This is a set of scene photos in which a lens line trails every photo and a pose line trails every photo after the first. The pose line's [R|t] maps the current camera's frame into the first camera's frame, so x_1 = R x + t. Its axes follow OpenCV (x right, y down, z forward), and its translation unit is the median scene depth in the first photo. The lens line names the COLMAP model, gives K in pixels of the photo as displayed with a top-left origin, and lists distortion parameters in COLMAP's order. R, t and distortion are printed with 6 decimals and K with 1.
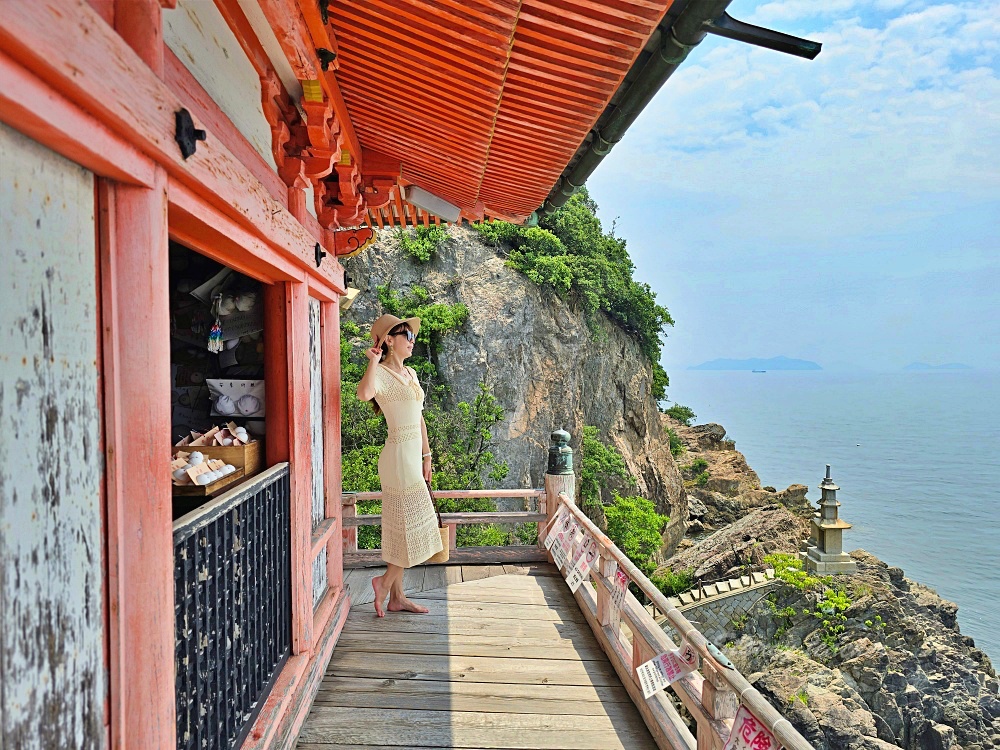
lens RADIAL K [[665.3, 0, 506.0], [0, 665.3, 381.6], [0, 0, 1]] dist [0.052358, -0.057756]
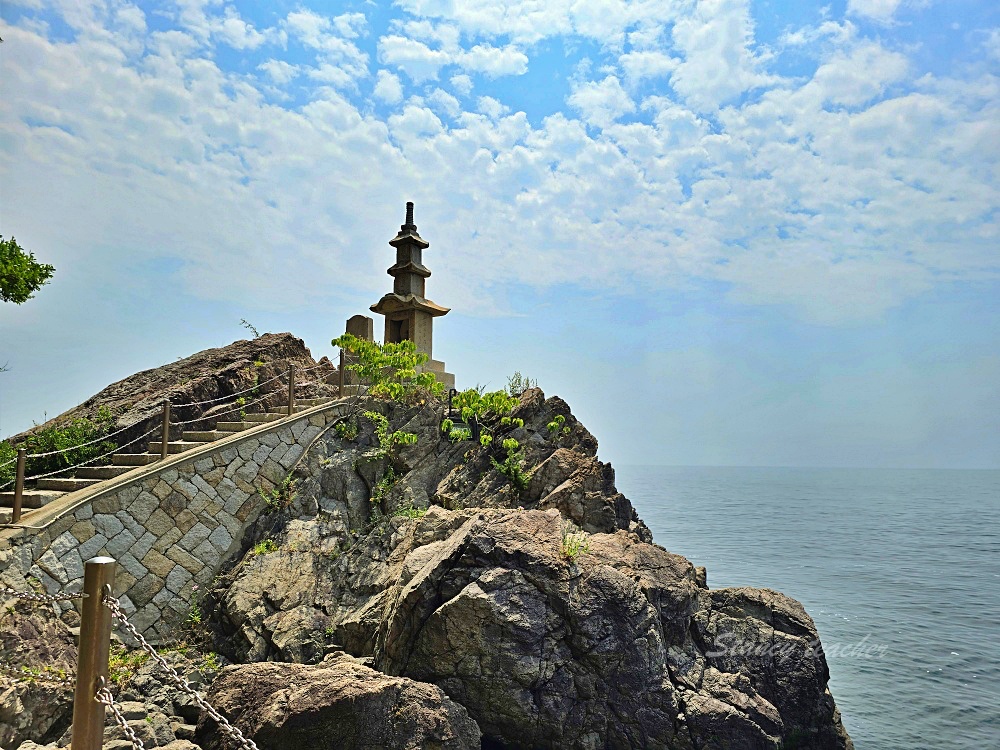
lens RADIAL K [[665.3, 0, 506.0], [0, 665.3, 381.6], [0, 0, 1]] dist [0.052358, -0.057756]
pose [[0.474949, 0.127829, 0.870680, 0.062581], [0.010365, 0.988512, -0.150783, 0.352039], [-0.879952, 0.080639, 0.468168, 0.691191]]
